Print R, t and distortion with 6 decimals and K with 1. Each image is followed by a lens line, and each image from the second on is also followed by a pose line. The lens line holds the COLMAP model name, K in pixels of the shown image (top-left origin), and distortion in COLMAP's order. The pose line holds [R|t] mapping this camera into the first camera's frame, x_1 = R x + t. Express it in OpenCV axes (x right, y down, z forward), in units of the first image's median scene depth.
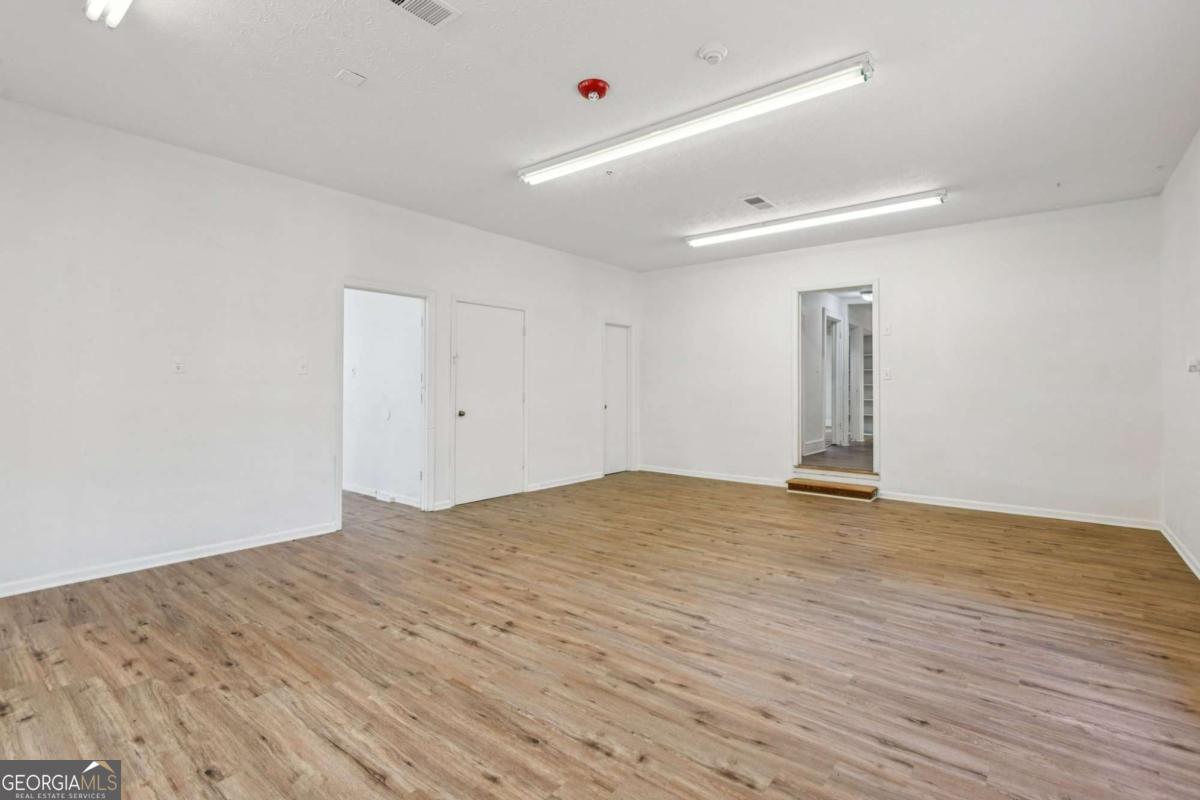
lens RADIAL K [[561.2, 0, 600.0], [0, 561.2, 400.0], [0, 0, 1]] dist [-0.000487, 0.000691]
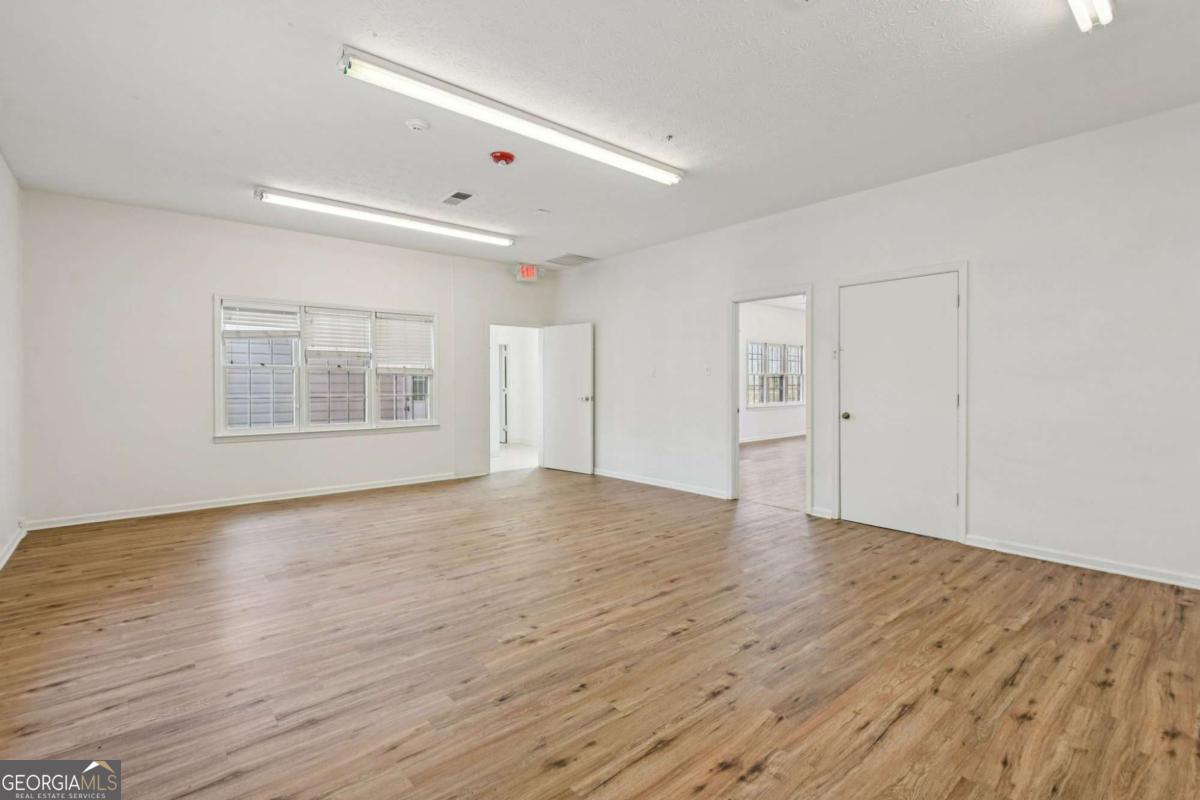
lens RADIAL K [[561.6, 0, 600.4], [0, 561.6, 379.1], [0, 0, 1]] dist [-0.000336, -0.000942]
pose [[-0.191313, -0.010721, -0.981471, 1.227728], [-0.023821, 0.999697, -0.006277, -0.029458], [0.981240, 0.022179, -0.191510, 1.449225]]
